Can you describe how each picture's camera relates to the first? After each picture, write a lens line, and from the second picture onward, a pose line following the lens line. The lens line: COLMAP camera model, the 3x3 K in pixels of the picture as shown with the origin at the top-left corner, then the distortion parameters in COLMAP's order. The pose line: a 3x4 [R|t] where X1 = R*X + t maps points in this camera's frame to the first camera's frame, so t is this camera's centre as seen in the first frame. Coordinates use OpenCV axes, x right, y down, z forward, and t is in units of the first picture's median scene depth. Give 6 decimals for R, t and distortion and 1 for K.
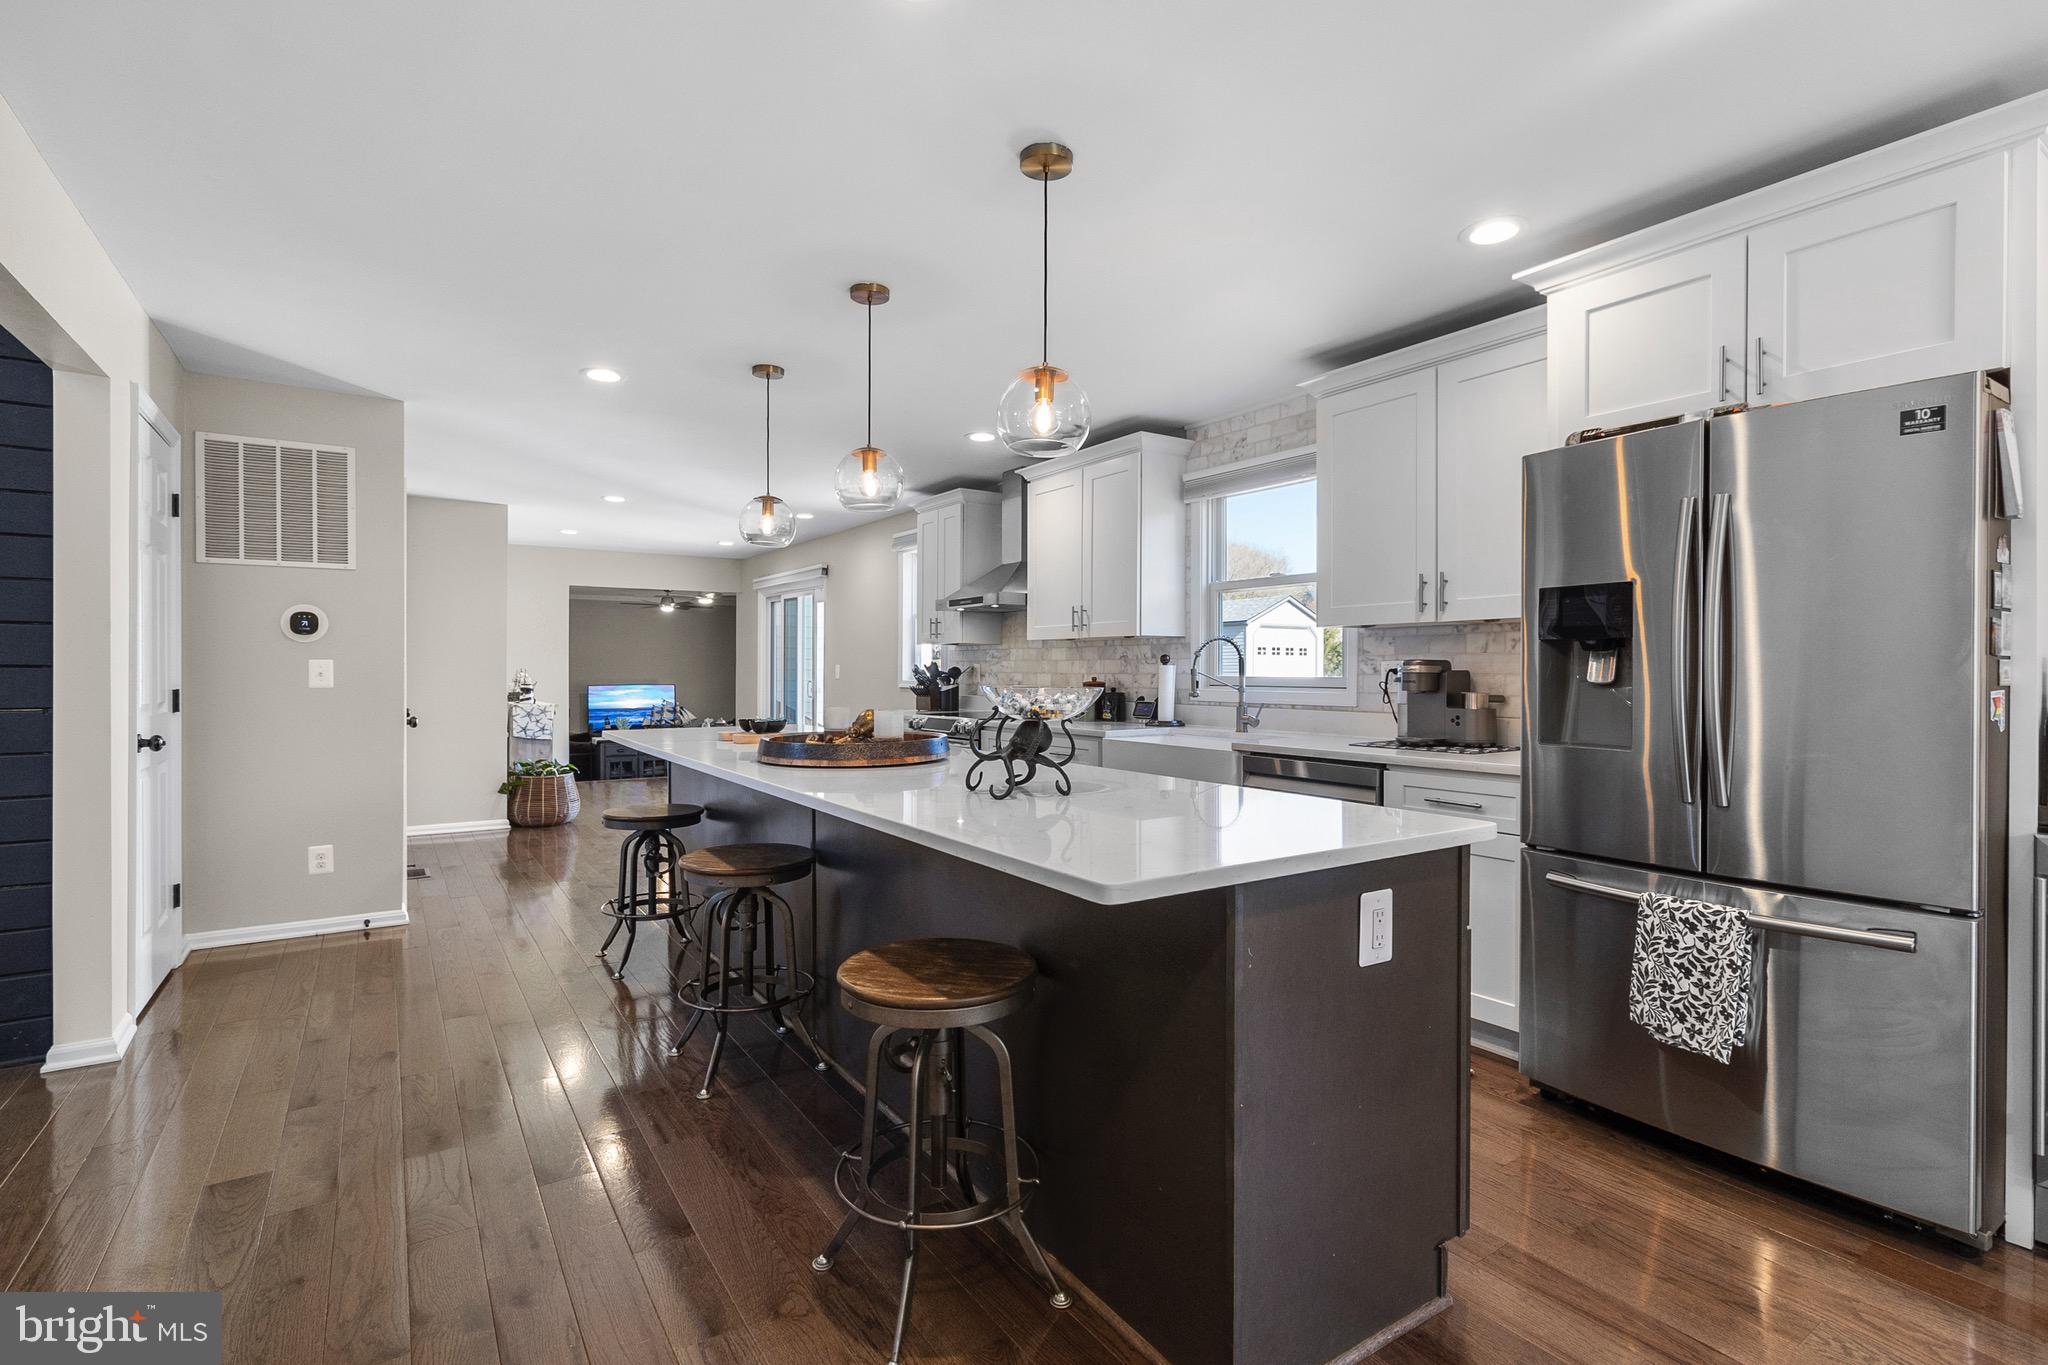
lens RADIAL K [[950.9, 0, 1024.0], [0, 950.9, 682.5], [0, 0, 1]] dist [0.000172, 0.000141]
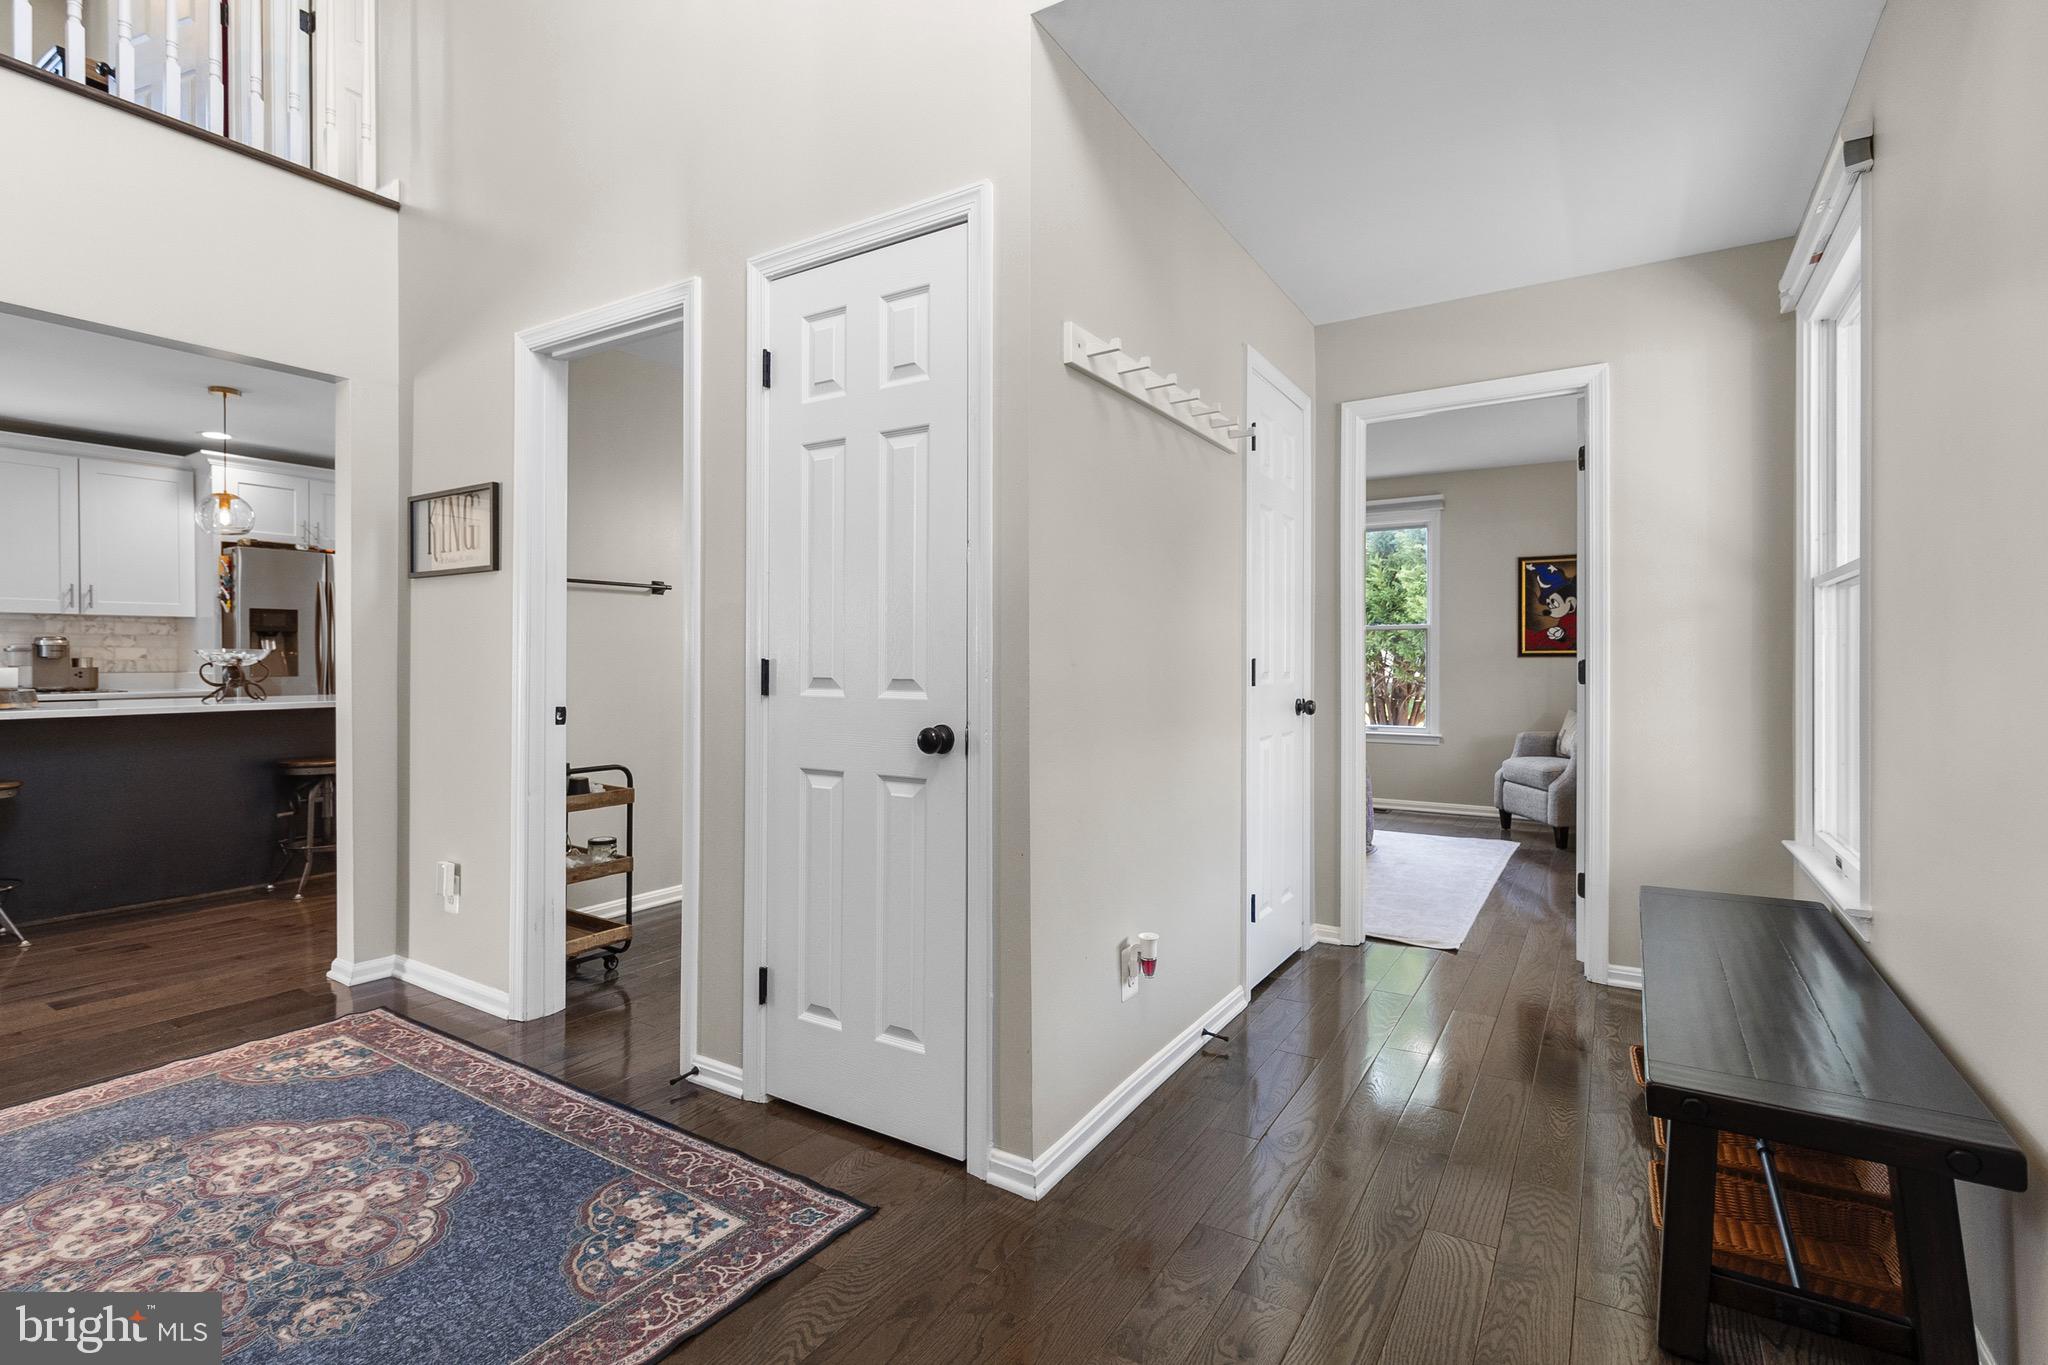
lens RADIAL K [[957.5, 0, 1021.3], [0, 957.5, 666.9], [0, 0, 1]] dist [0.000821, -0.000382]
pose [[-0.397998, -0.010938, 0.917321, -1.247388], [0.008931, 0.999835, 0.015796, 0.011027], [-0.917343, 0.014479, -0.397835, 0.127294]]
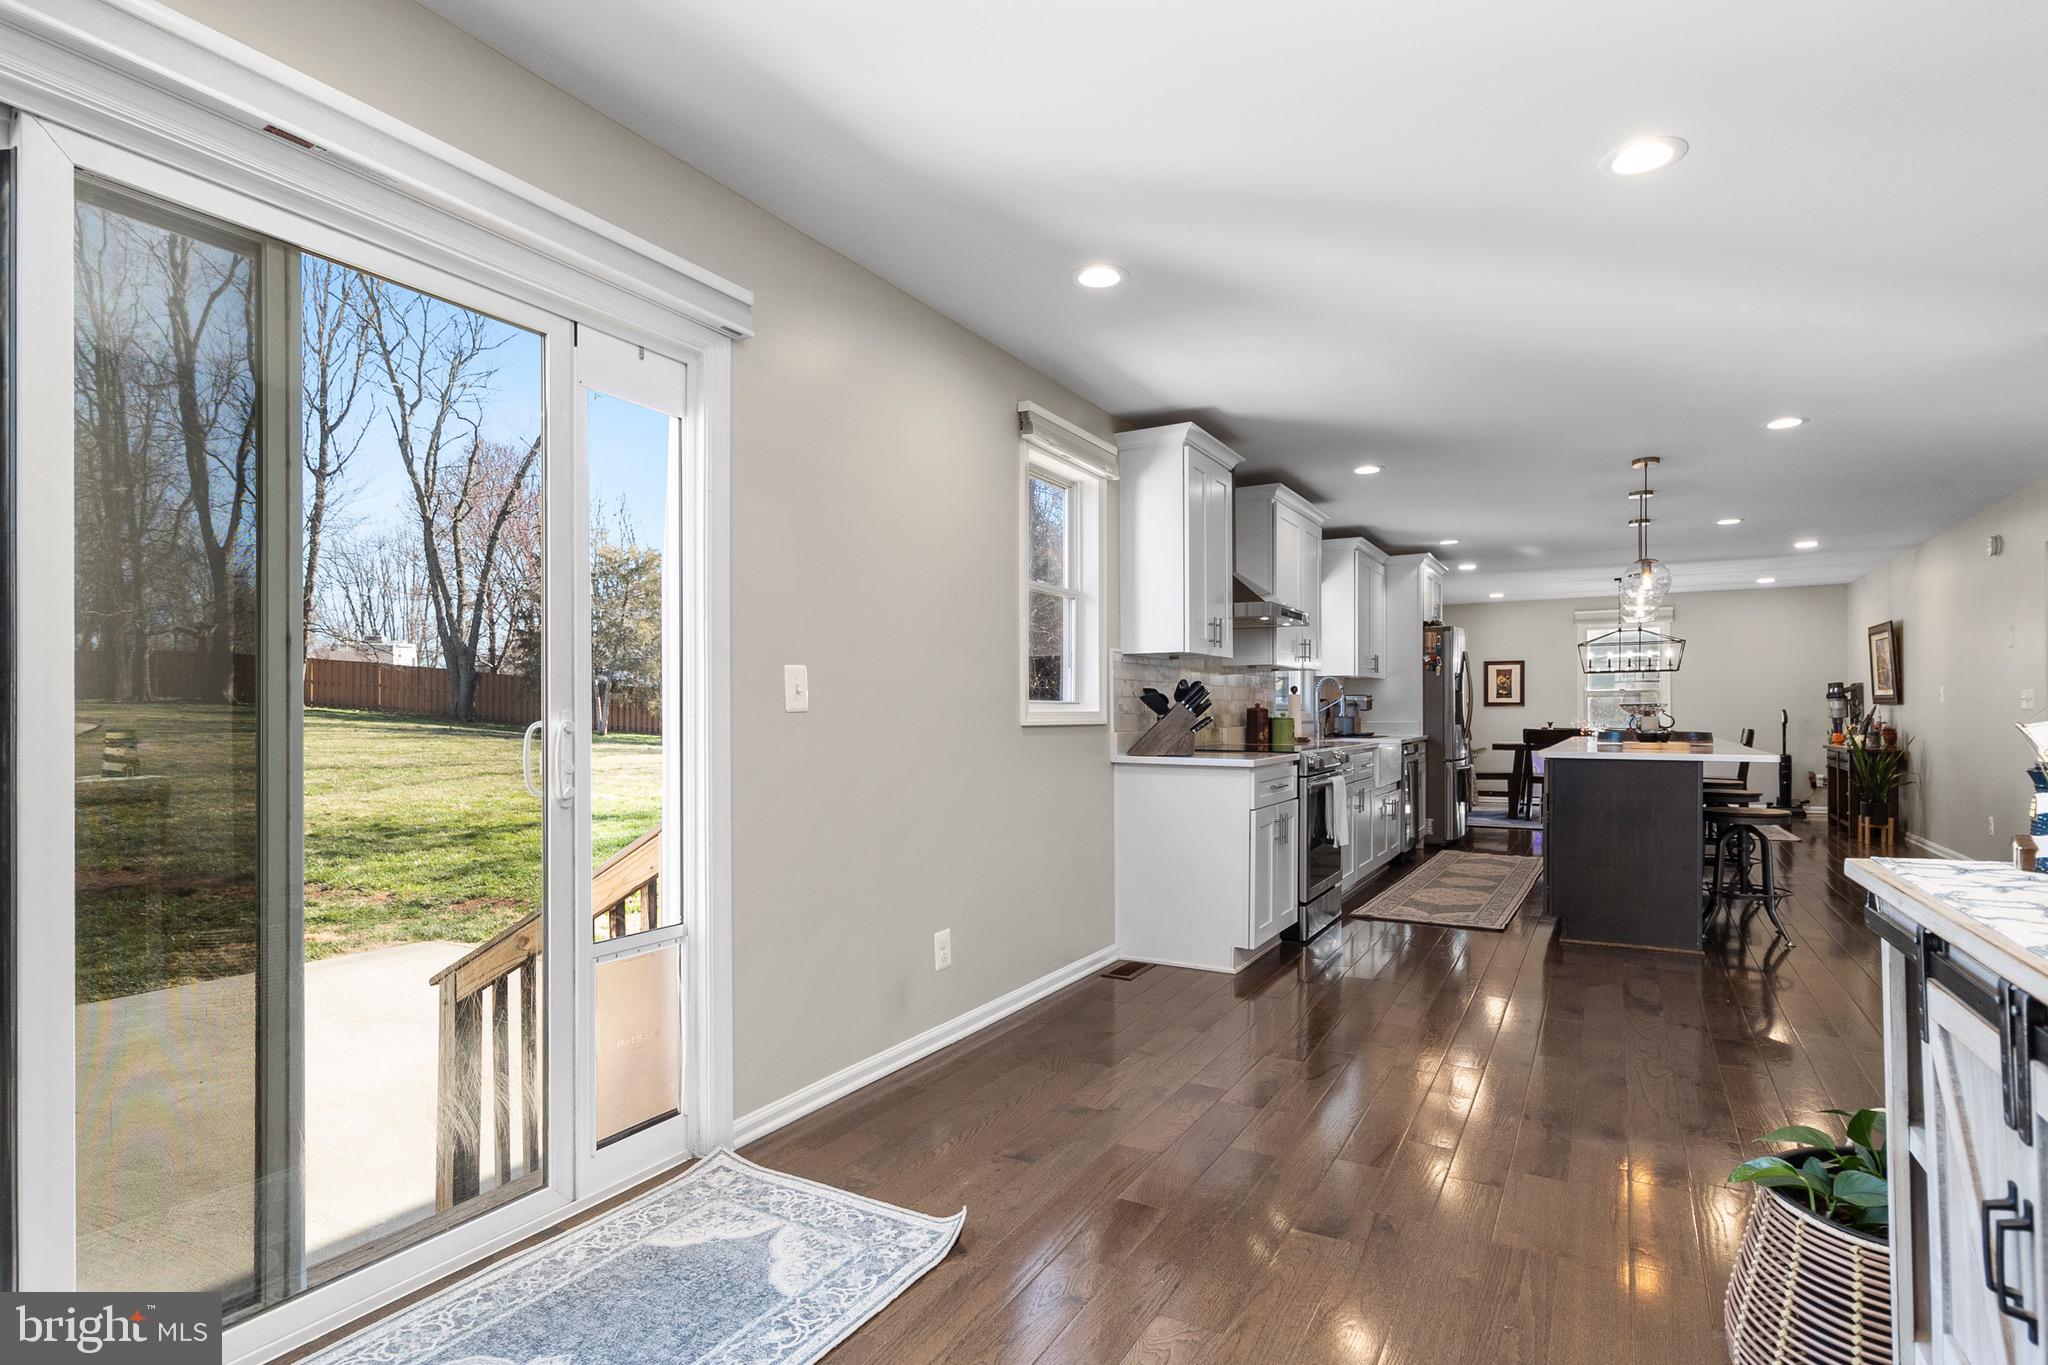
lens RADIAL K [[1089.7, 0, 1017.0], [0, 1089.7, 725.9], [0, 0, 1]] dist [0.004423, 0.000739]
pose [[-0.456296, -0.014587, 0.889709, -1.019792], [0.009645, 0.999726, 0.021337, -0.010990], [-0.889776, 0.018317, -0.456030, 2.072117]]
